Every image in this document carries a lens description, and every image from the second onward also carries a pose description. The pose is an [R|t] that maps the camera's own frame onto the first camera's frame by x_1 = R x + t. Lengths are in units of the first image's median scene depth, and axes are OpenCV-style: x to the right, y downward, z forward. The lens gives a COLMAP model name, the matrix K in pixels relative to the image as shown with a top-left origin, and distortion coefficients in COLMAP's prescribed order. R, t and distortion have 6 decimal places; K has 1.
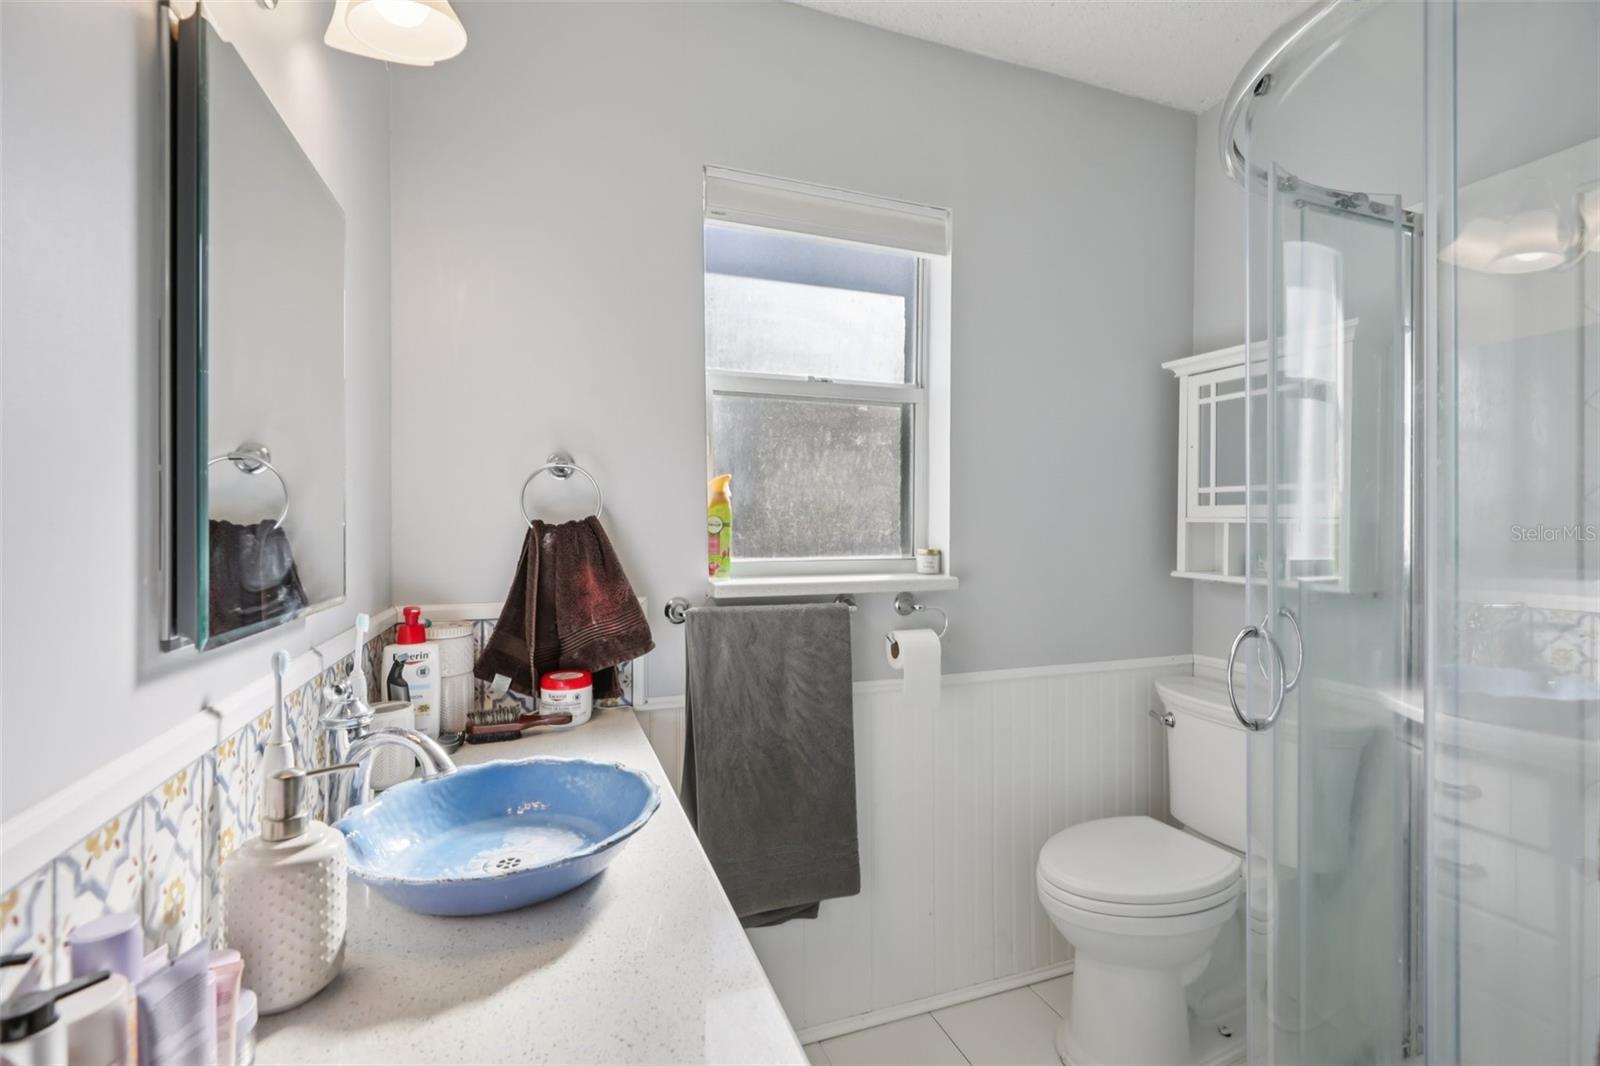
lens RADIAL K [[713.3, 0, 803.1], [0, 713.3, 535.3], [0, 0, 1]] dist [0.000555, 0.000190]
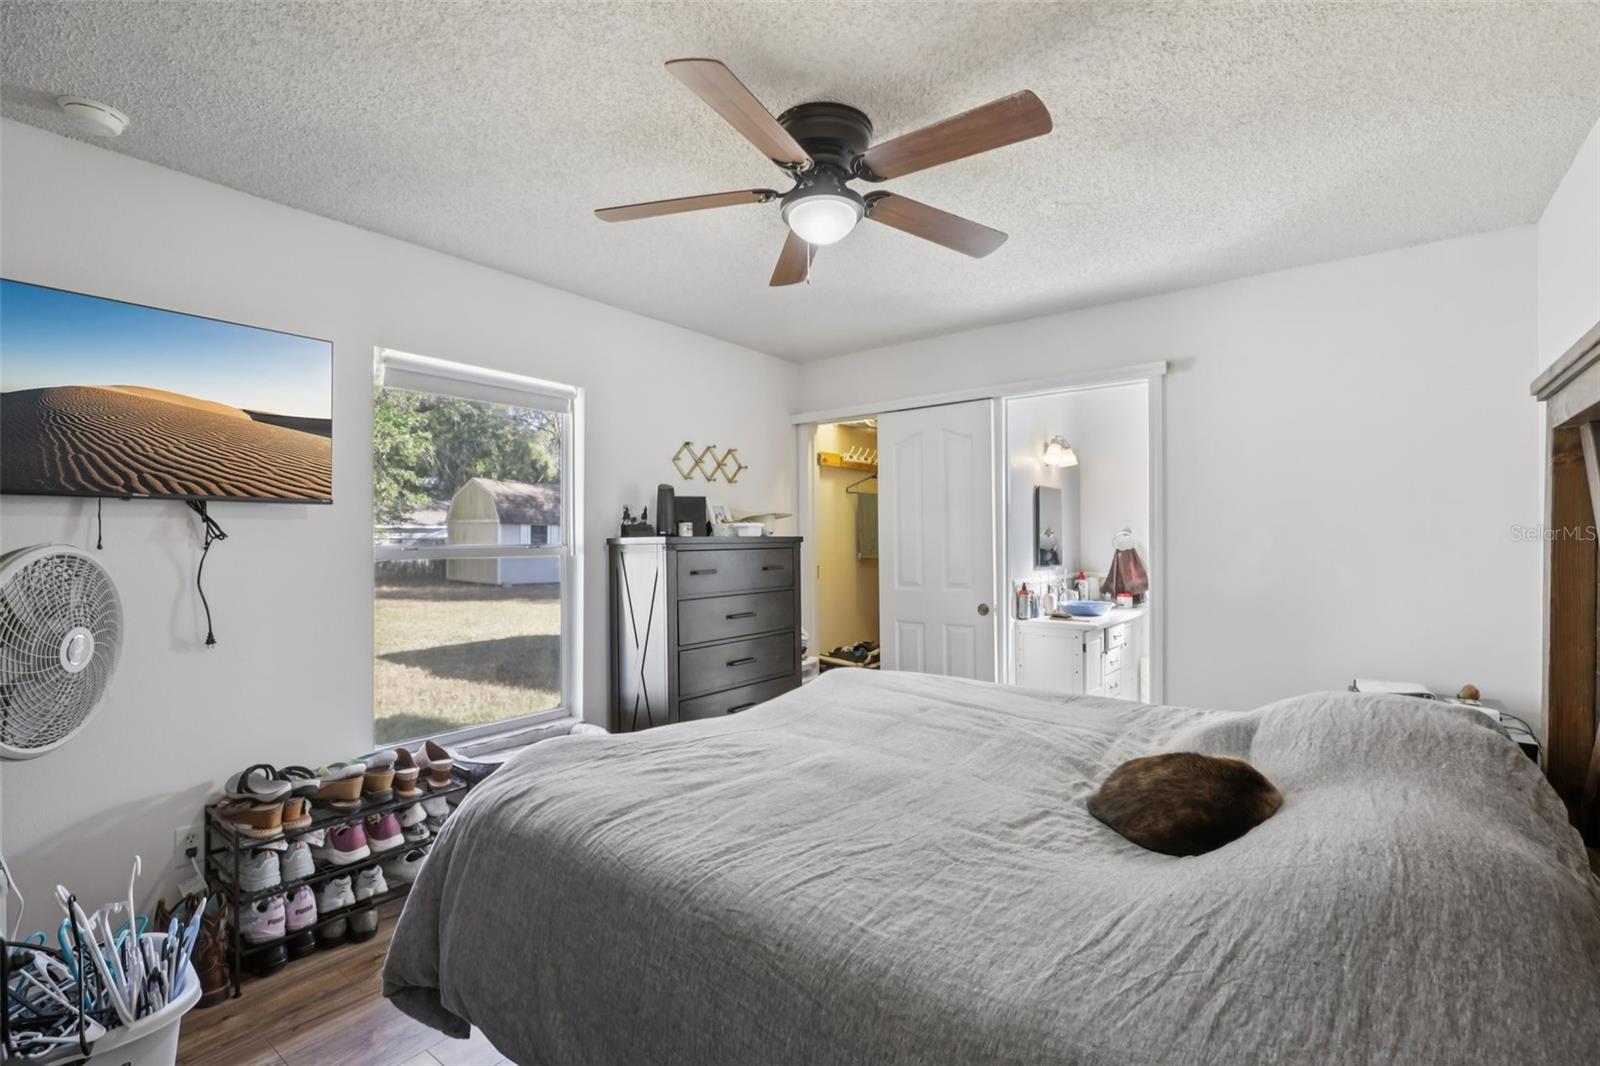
lens RADIAL K [[713.3, 0, 803.1], [0, 713.3, 535.3], [0, 0, 1]] dist [0.000555, 0.000190]
pose [[0.541709, -0.009767, -0.840510, 1.730615], [-0.002904, 0.999905, -0.013491, -0.039772], [0.840561, 0.009749, 0.541629, -2.185225]]
